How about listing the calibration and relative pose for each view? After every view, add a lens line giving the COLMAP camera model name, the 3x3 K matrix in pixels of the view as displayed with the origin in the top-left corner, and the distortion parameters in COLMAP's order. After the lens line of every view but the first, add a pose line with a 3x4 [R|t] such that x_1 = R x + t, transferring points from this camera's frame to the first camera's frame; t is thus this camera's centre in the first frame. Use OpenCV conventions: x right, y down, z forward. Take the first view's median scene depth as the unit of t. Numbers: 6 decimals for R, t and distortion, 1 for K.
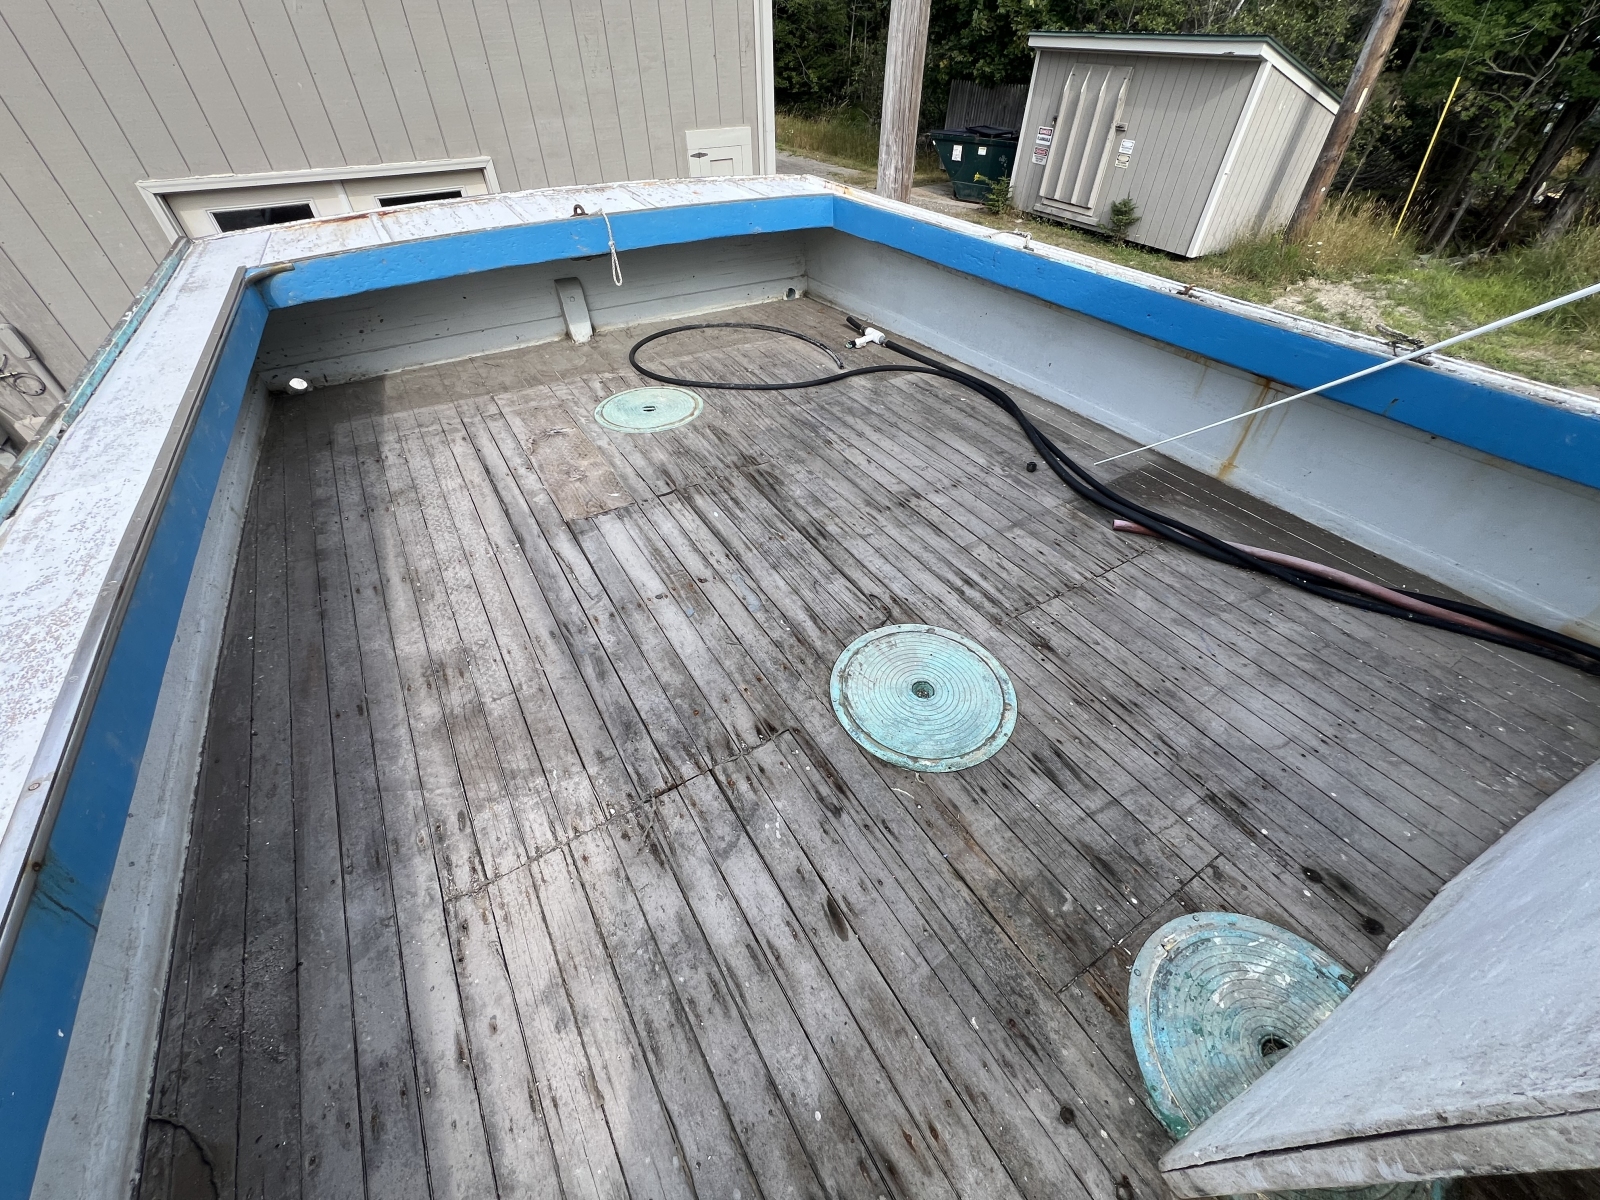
lens RADIAL K [[639.0, 0, 799.7], [0, 639.0, 602.4], [0, 0, 1]] dist [-0.002586, 0.000337]
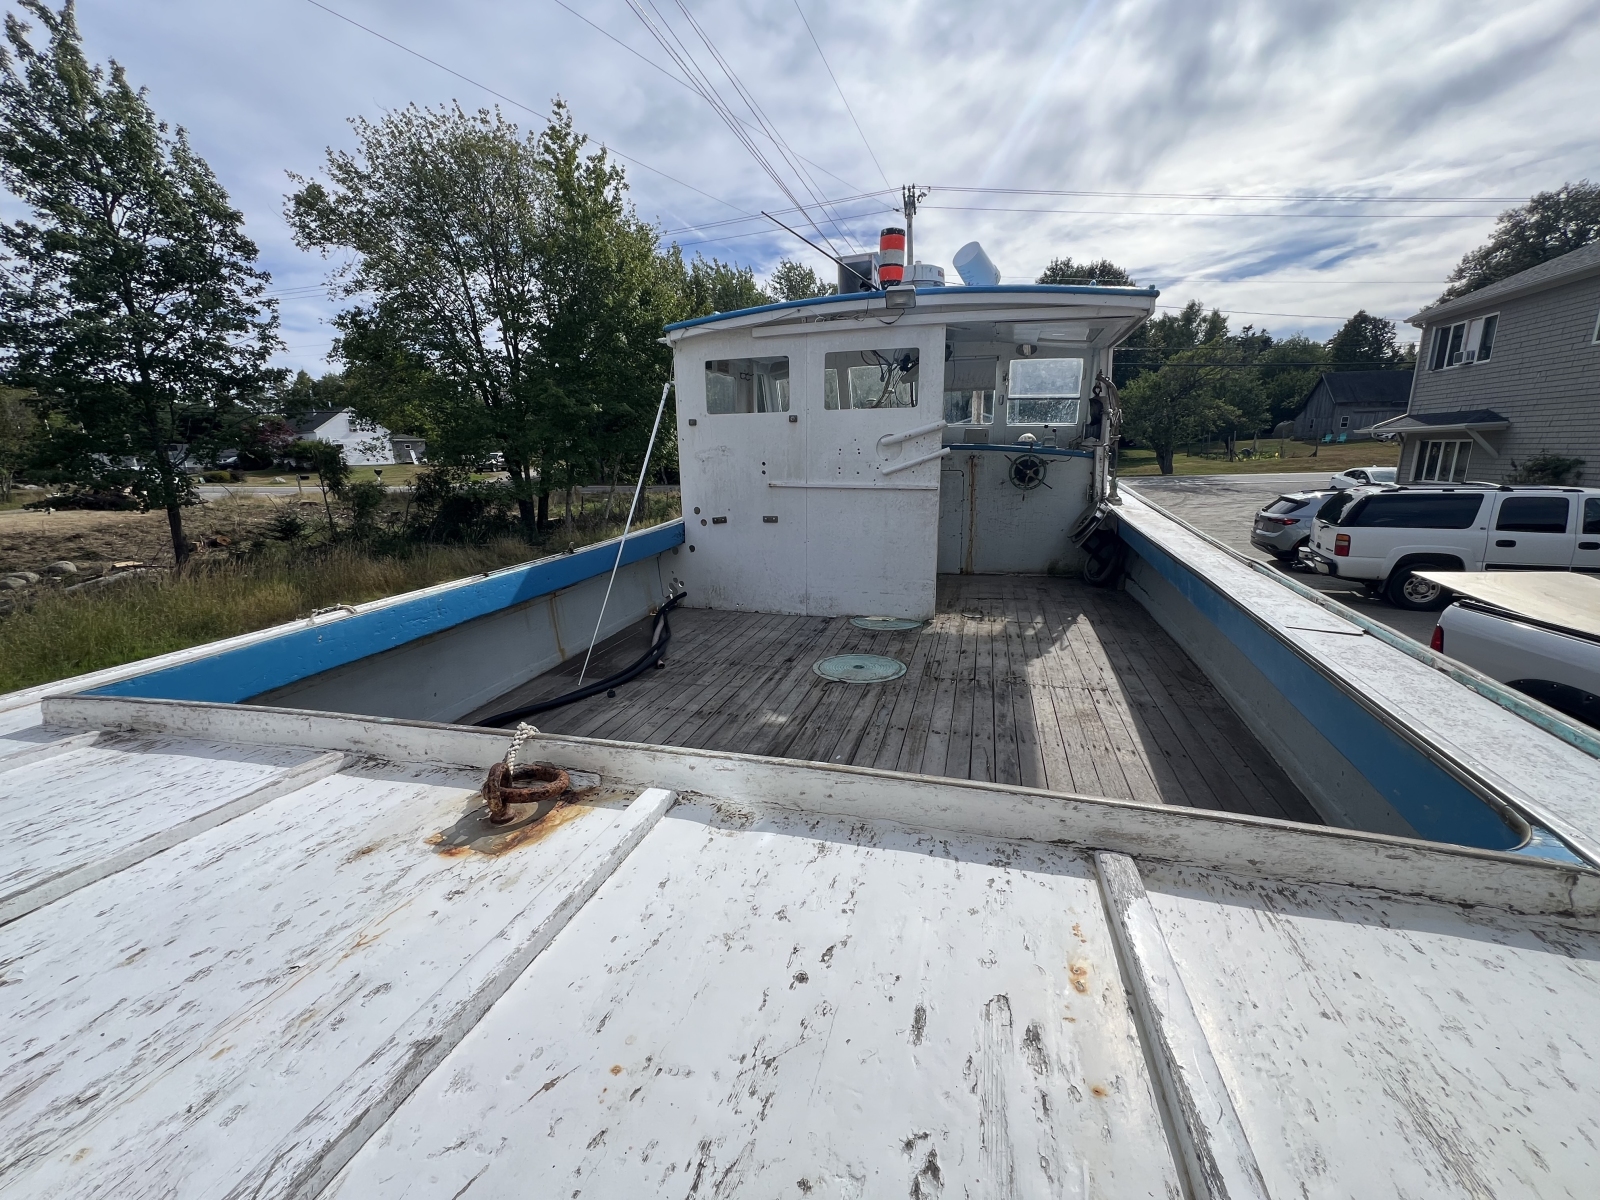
lens RADIAL K [[639.0, 0, 802.4], [0, 639.0, 604.2], [0, 0, 1]] dist [-0.002586, 0.000337]
pose [[-0.680844, -0.149890, 0.716927, -0.920582], [0.517991, 0.593487, 0.616002, -1.100823], [-0.517819, 0.790763, -0.326430, 1.353090]]
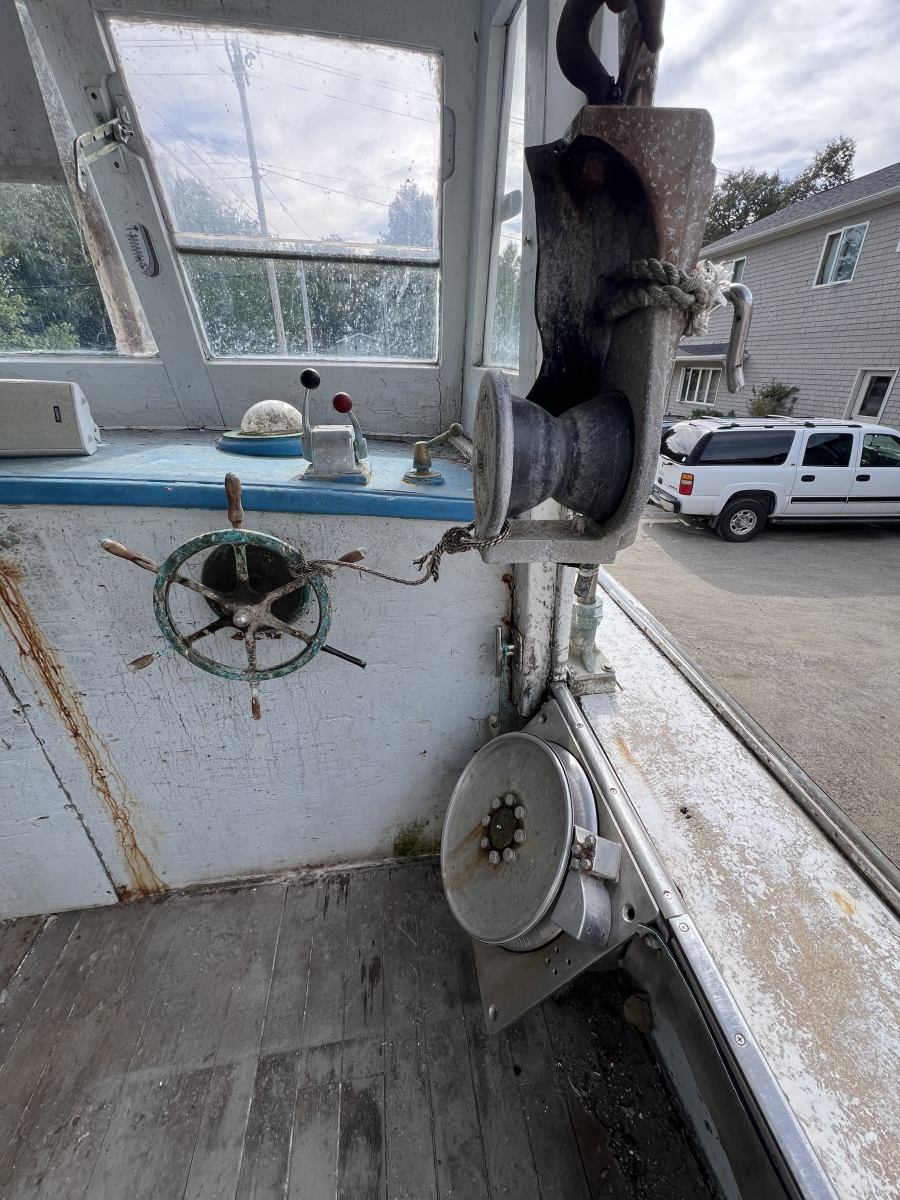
lens RADIAL K [[479.3, 0, 448.3], [0, 479.3, 600.8], [0, 0, 1]] dist [-0.002586, 0.000337]
pose [[-0.918591, -0.163376, 0.359859, 0.091065], [0.279857, 0.374029, 0.884184, 0.335072], [-0.279053, 0.912913, -0.297858, -0.333137]]
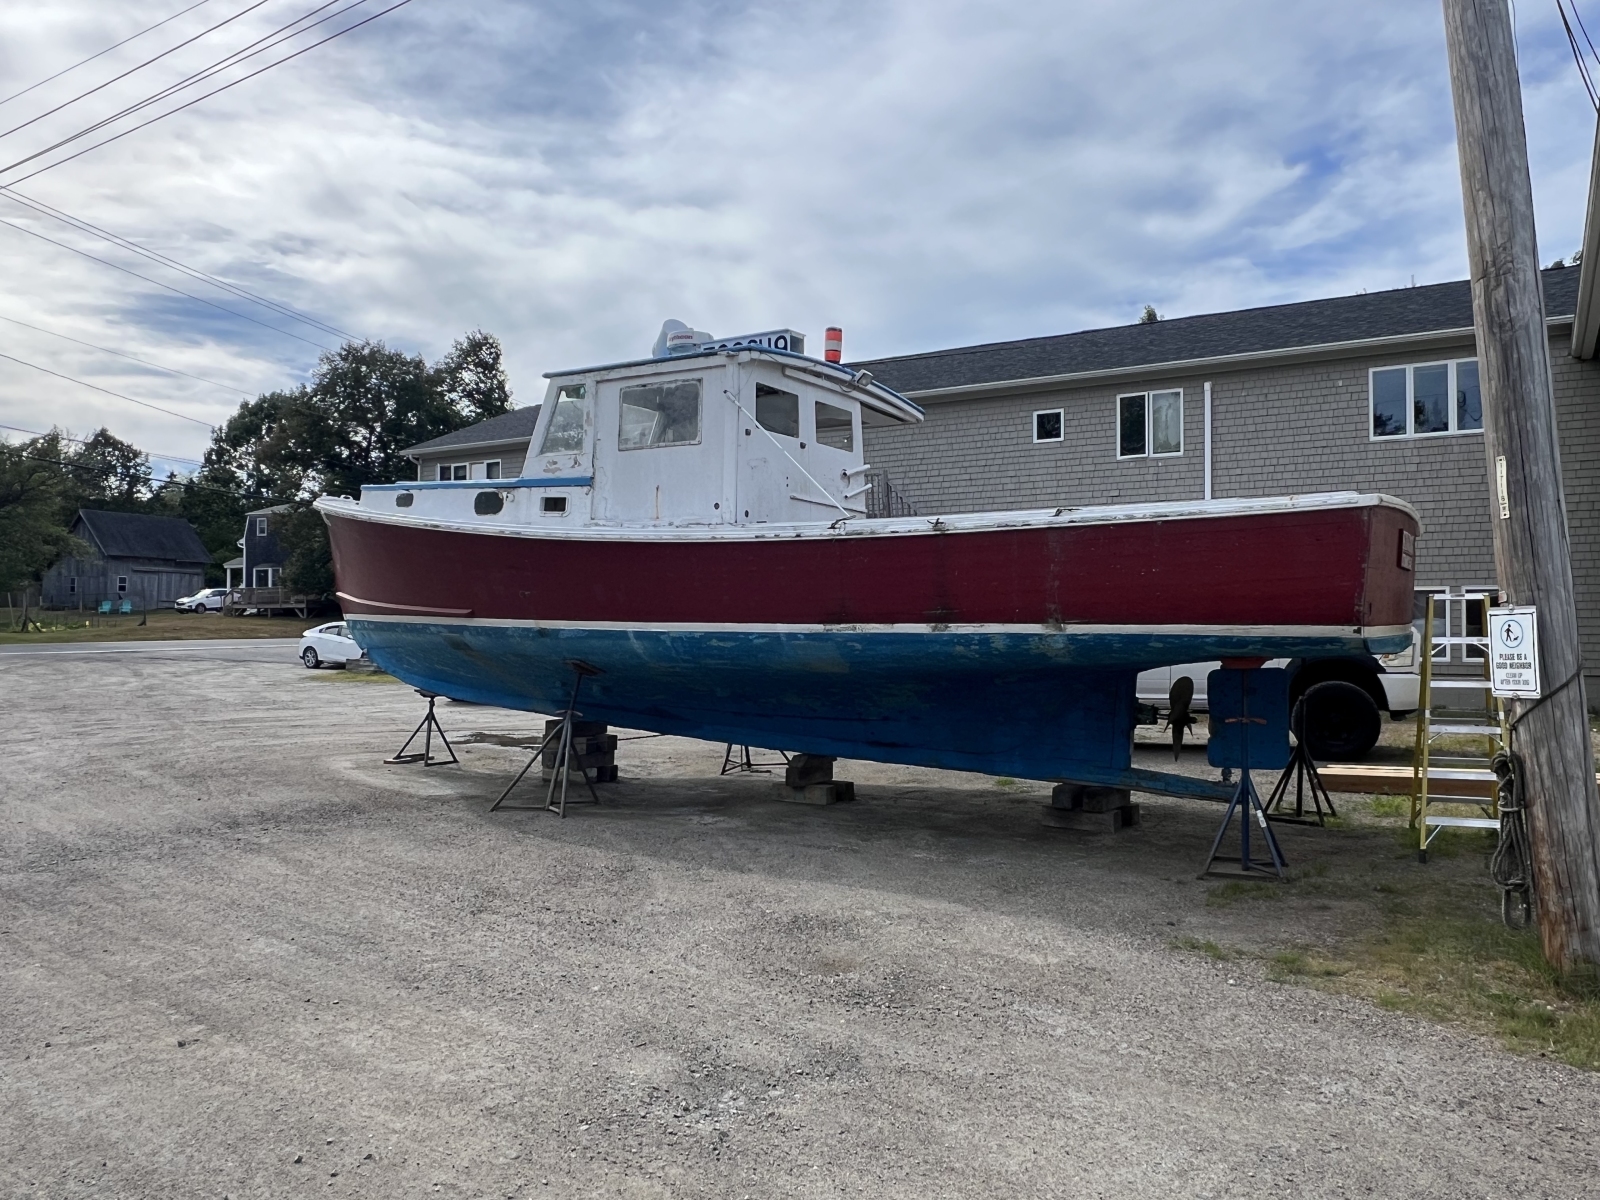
lens RADIAL K [[1193.5, 0, 789.1], [0, 1193.5, 588.7], [0, 0, 1]] dist [0.029182, -0.003728]
pose [[-0.892667, -0.010211, -0.450601, 2.883874], [-0.303653, 0.752429, 0.584504, -2.509491], [0.333076, 0.658594, -0.674770, 3.756084]]
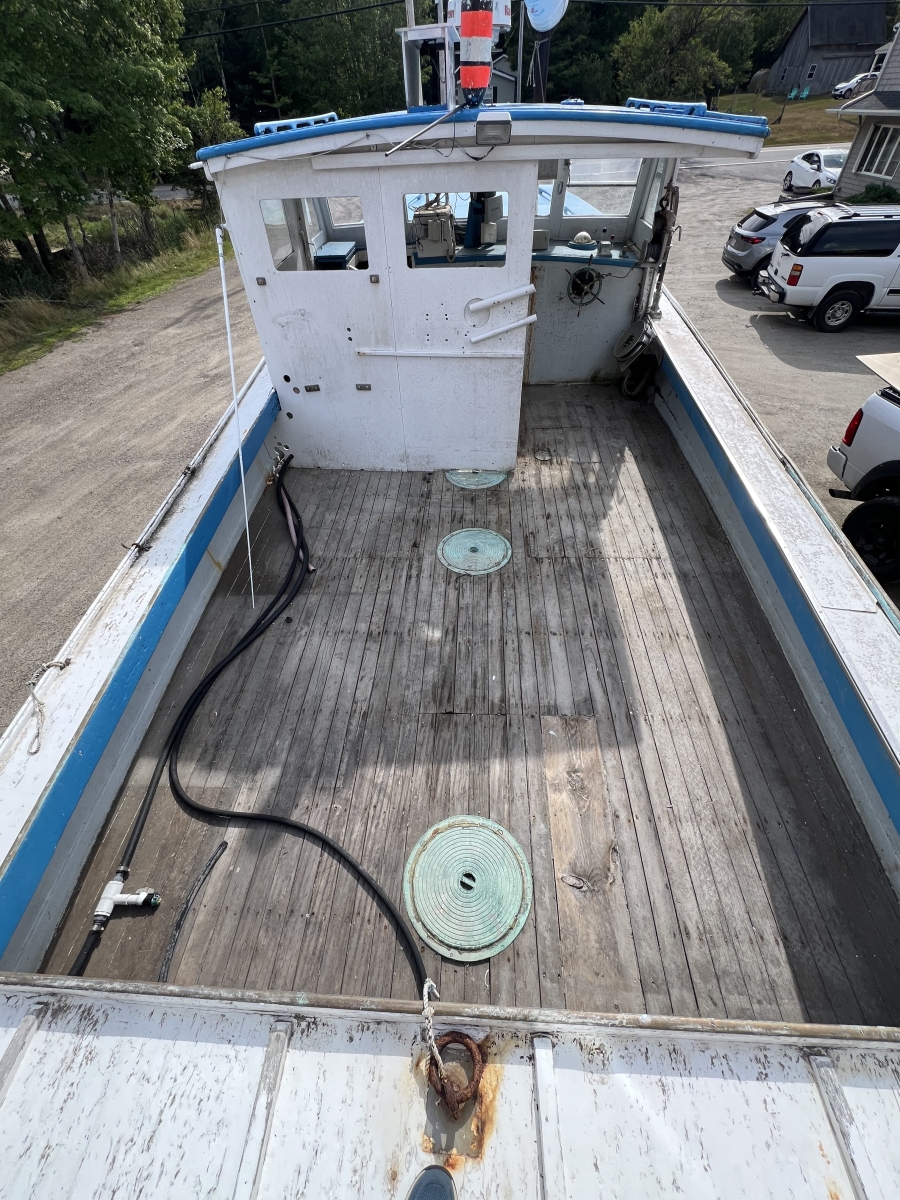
lens RADIAL K [[479.3, 0, 447.6], [0, 479.3, 601.8], [0, 0, 1]] dist [-0.002586, 0.000337]
pose [[-0.825279, -0.380400, 0.417384, -0.496690], [0.416478, 0.089175, 0.904762, -1.352872], [-0.381392, 0.920513, 0.084834, 0.912830]]
